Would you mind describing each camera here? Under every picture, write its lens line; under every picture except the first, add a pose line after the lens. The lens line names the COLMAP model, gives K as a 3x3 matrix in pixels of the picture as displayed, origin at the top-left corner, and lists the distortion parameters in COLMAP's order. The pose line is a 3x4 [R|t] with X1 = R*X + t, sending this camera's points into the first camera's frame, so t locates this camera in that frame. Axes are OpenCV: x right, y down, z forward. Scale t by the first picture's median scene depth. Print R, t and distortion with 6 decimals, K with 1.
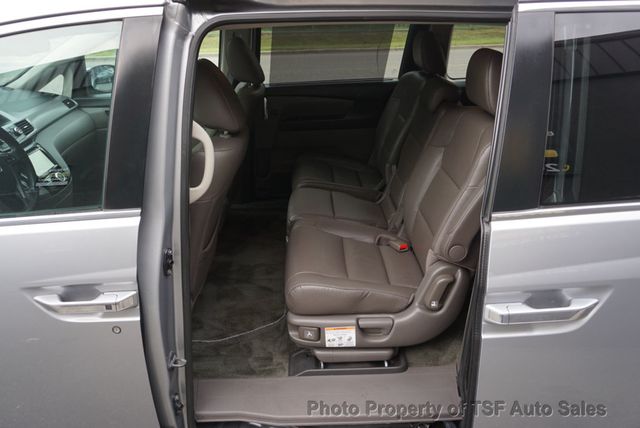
lens RADIAL K [[511.7, 0, 320.0], [0, 511.7, 214.0], [0, 0, 1]] dist [-0.025226, 0.003779]
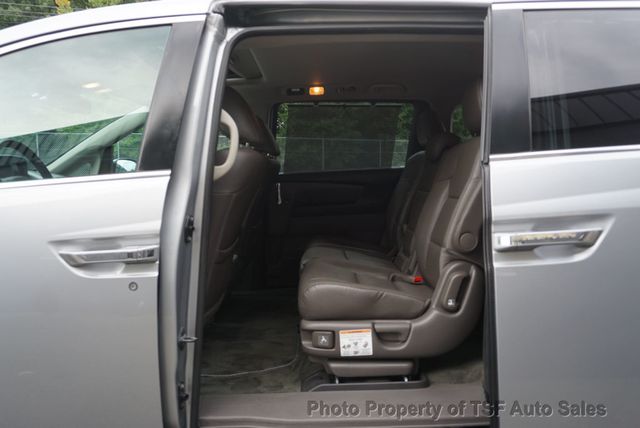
lens RADIAL K [[557.9, 0, 320.0], [0, 557.9, 214.0], [0, 0, 1]] dist [0.004540, -0.000872]
pose [[0.999805, -0.009017, -0.017592, -0.006809], [0.001813, 0.927977, -0.372633, 0.407777], [0.019685, 0.372529, 0.927812, -0.059011]]
